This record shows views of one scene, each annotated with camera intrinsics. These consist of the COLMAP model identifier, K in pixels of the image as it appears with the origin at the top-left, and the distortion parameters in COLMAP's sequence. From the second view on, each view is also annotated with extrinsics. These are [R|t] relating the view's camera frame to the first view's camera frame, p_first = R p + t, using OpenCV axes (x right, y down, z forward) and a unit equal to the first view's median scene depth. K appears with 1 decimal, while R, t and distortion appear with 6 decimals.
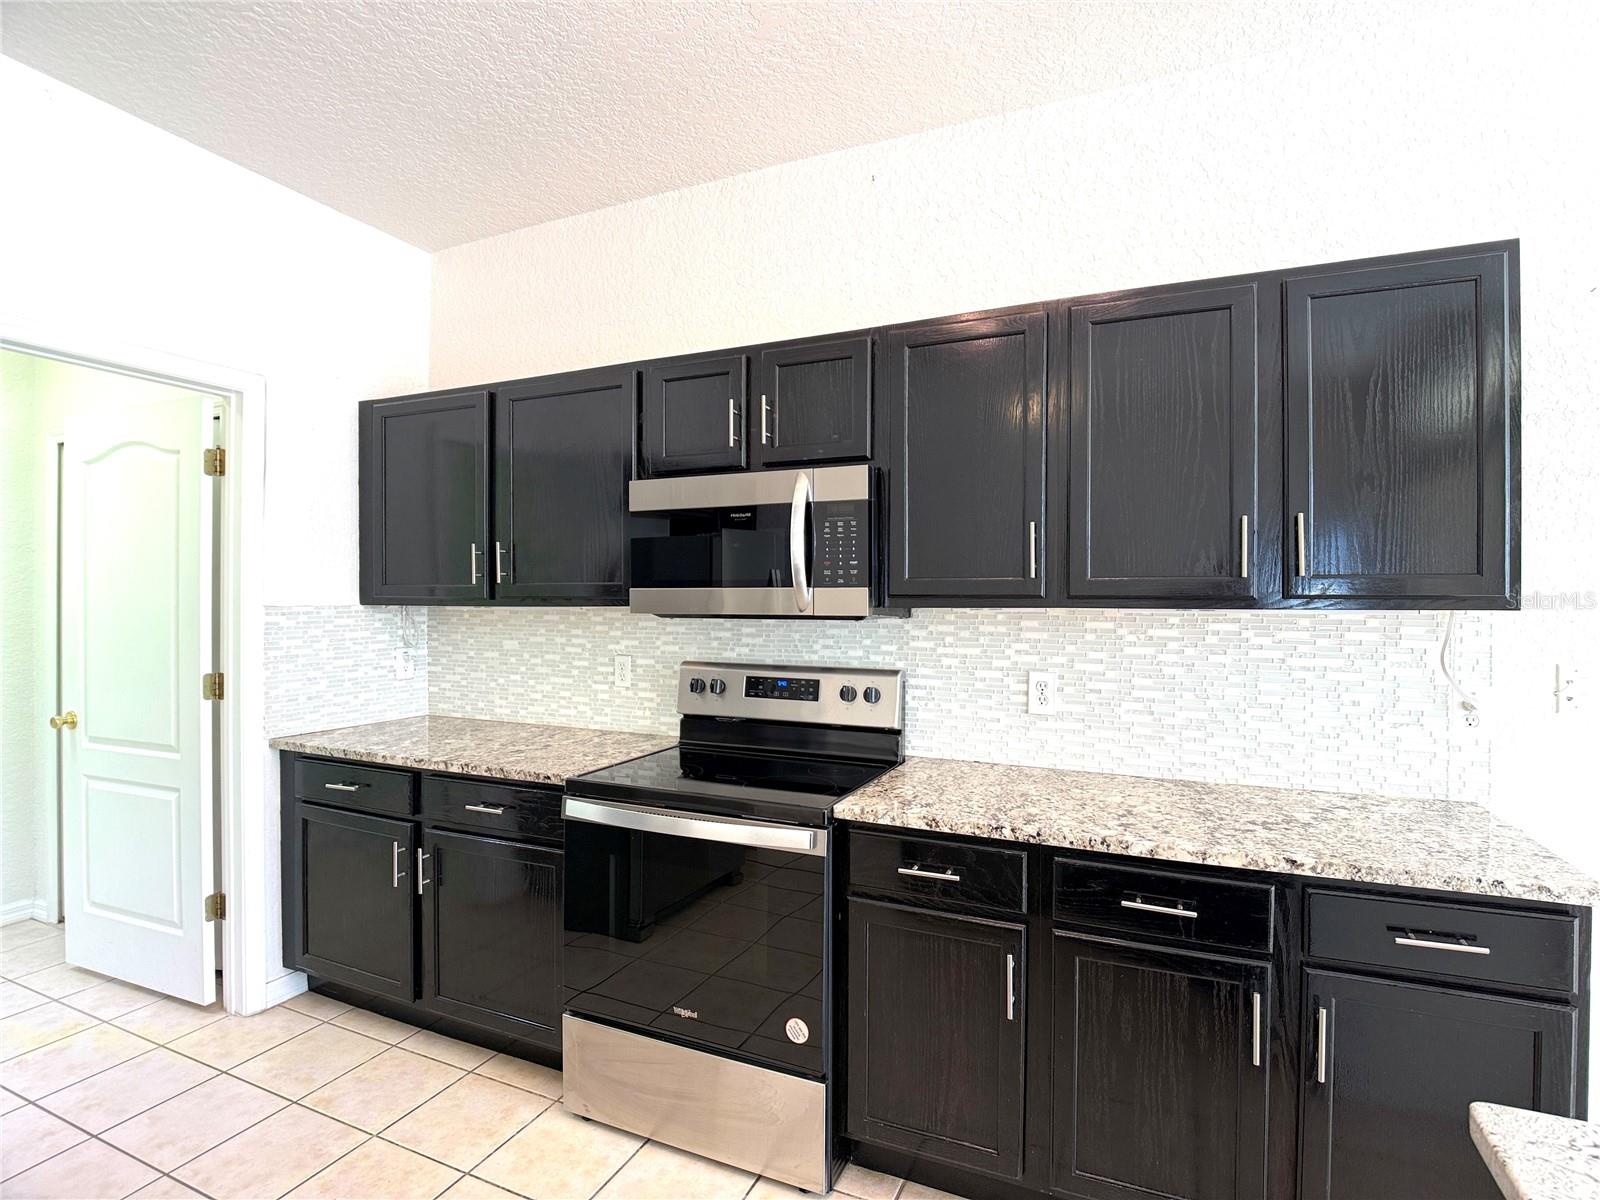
lens RADIAL K [[810.8, 0, 800.0], [0, 810.8, 600.0], [0, 0, 1]] dist [-0.002976, -0.019958]
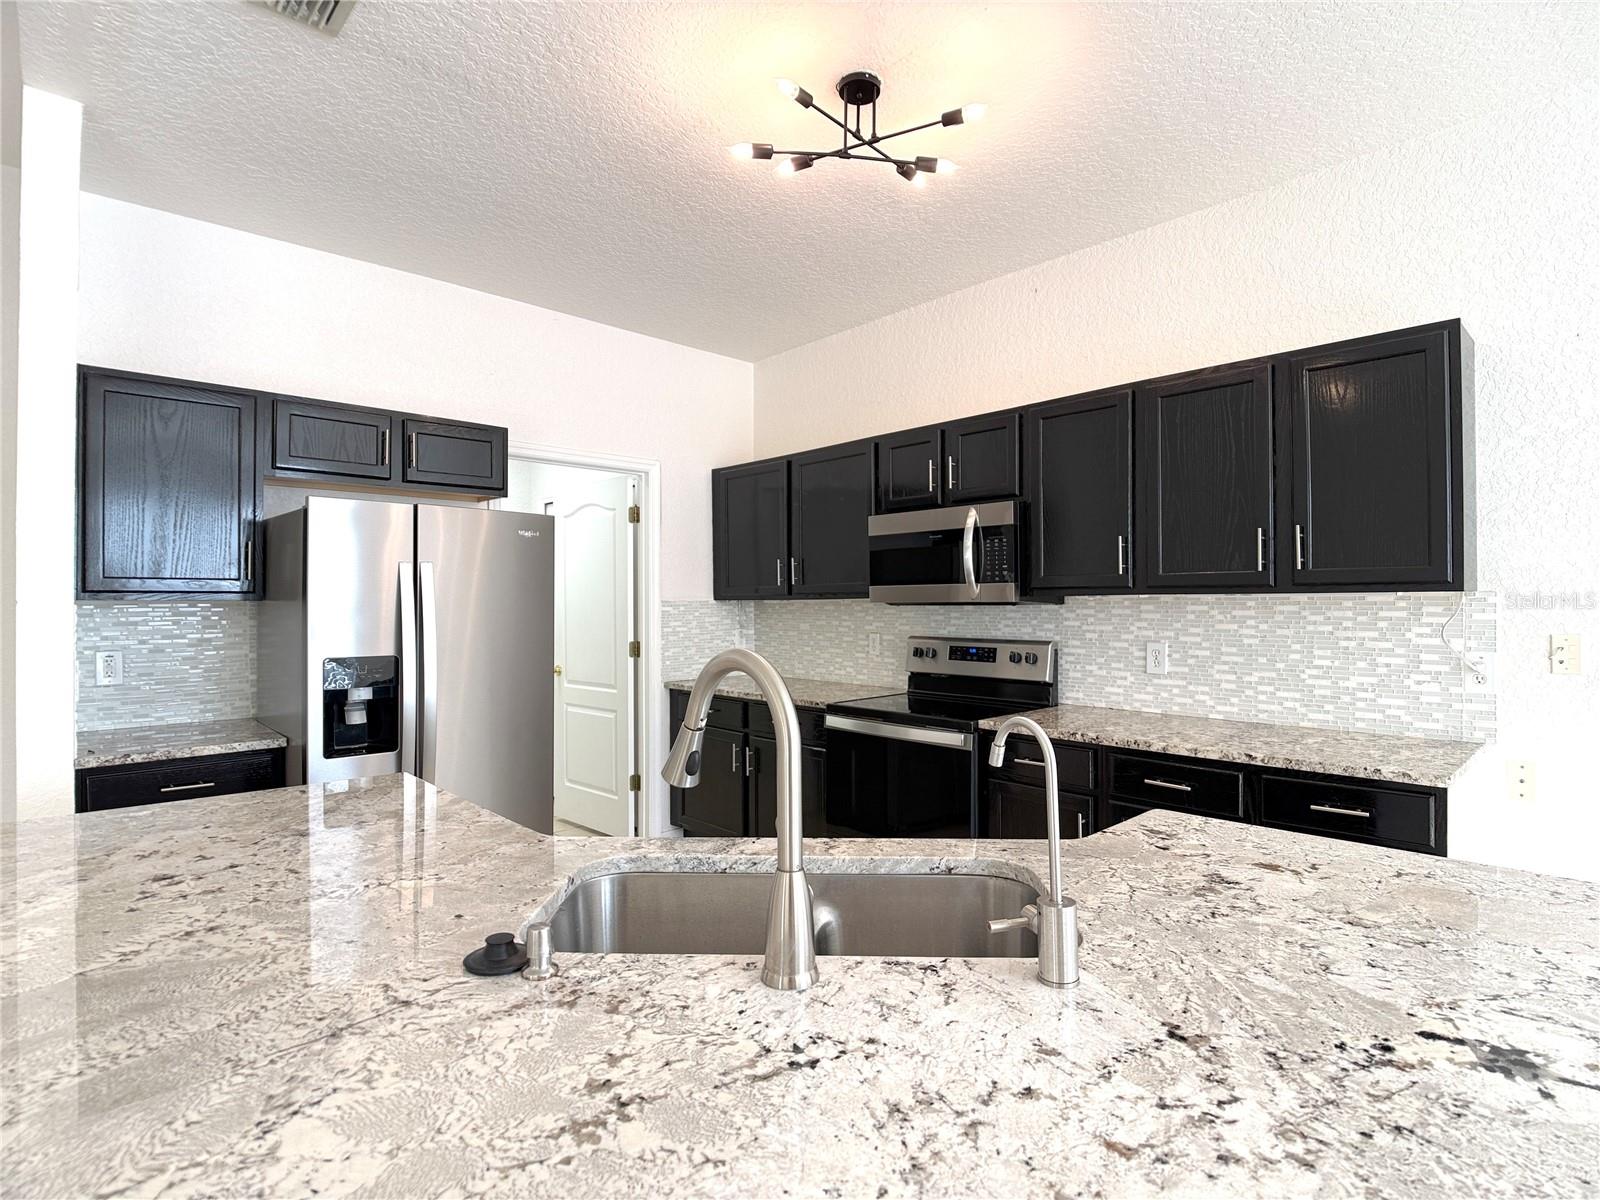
lens RADIAL K [[810.8, 0, 800.0], [0, 810.8, 600.0], [0, 0, 1]] dist [-0.002976, -0.019958]
pose [[0.924176, -0.009458, -0.381850, 0.257599], [0.008800, 0.999955, -0.003470, 0.015740], [0.381865, -0.000153, 0.924218, -0.474147]]
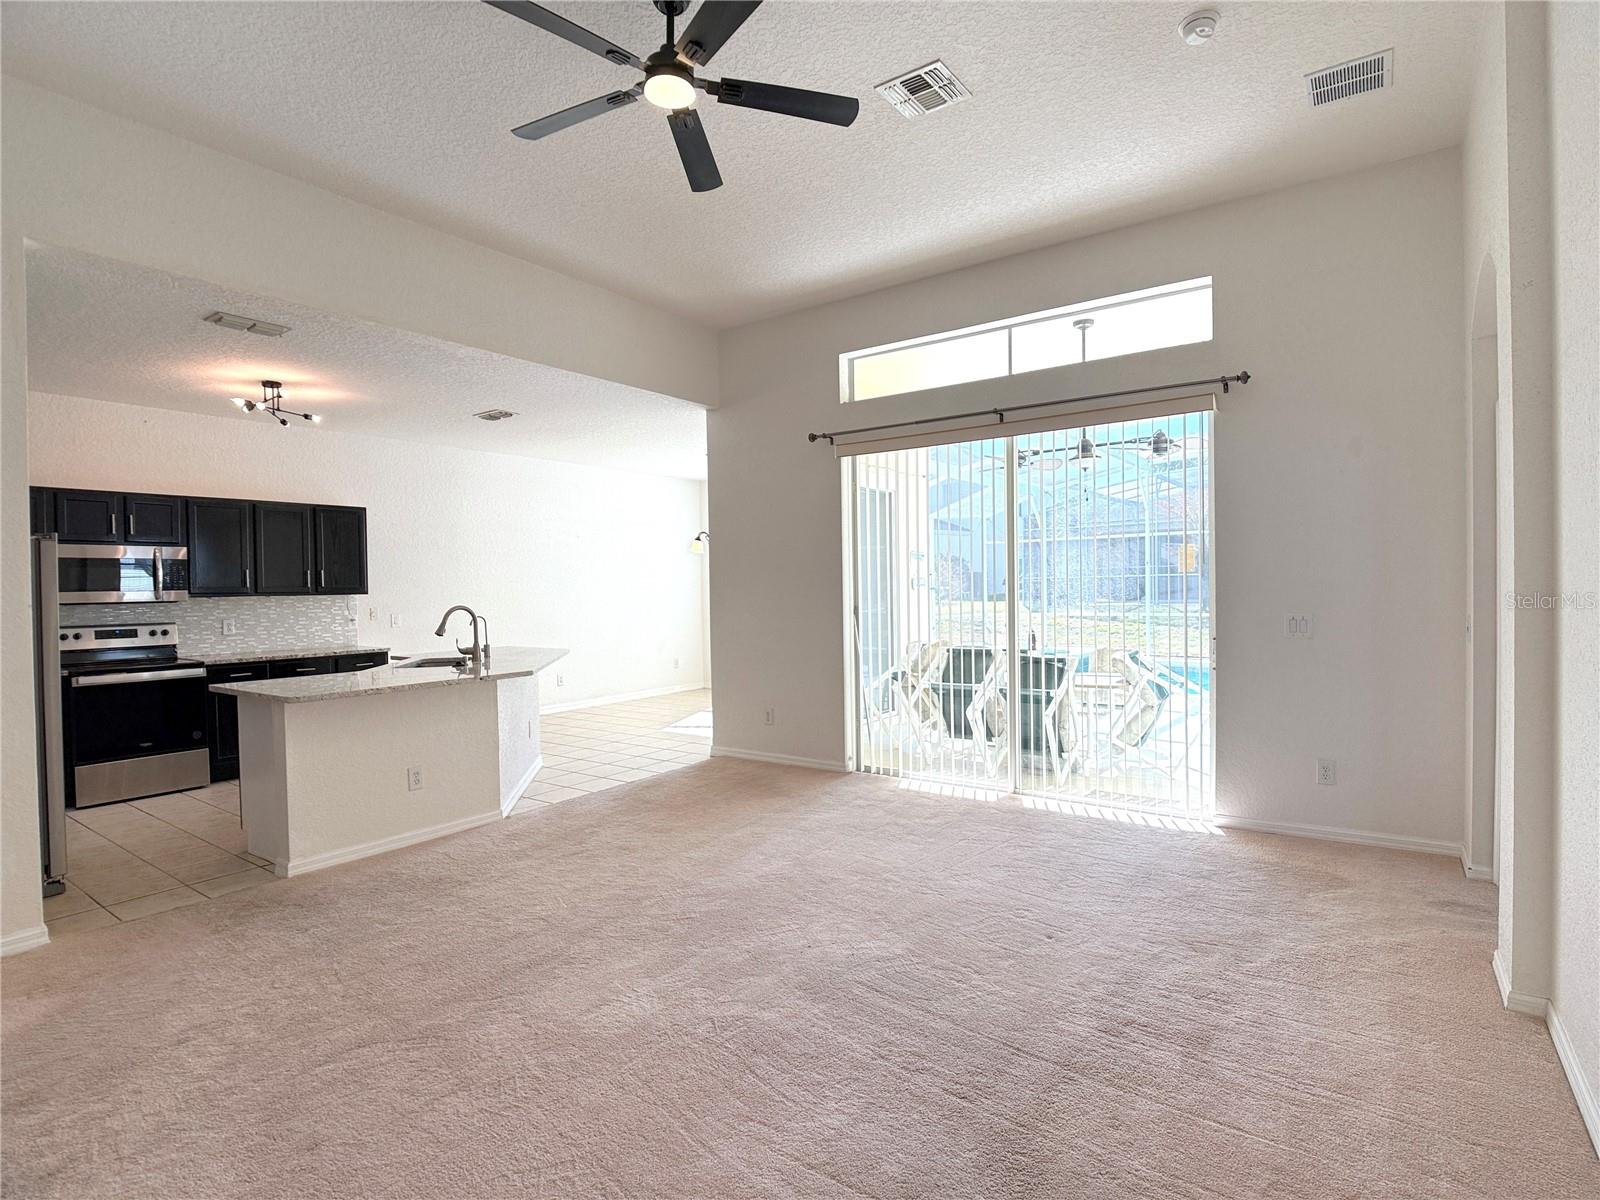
lens RADIAL K [[810.8, 0, 800.0], [0, 810.8, 600.0], [0, 0, 1]] dist [-0.002976, -0.019958]
pose [[0.187527, -0.020328, 0.982049, -2.024263], [0.021100, 0.999638, 0.016663, 0.014307], [-0.982033, 0.017597, 0.187889, -1.449797]]
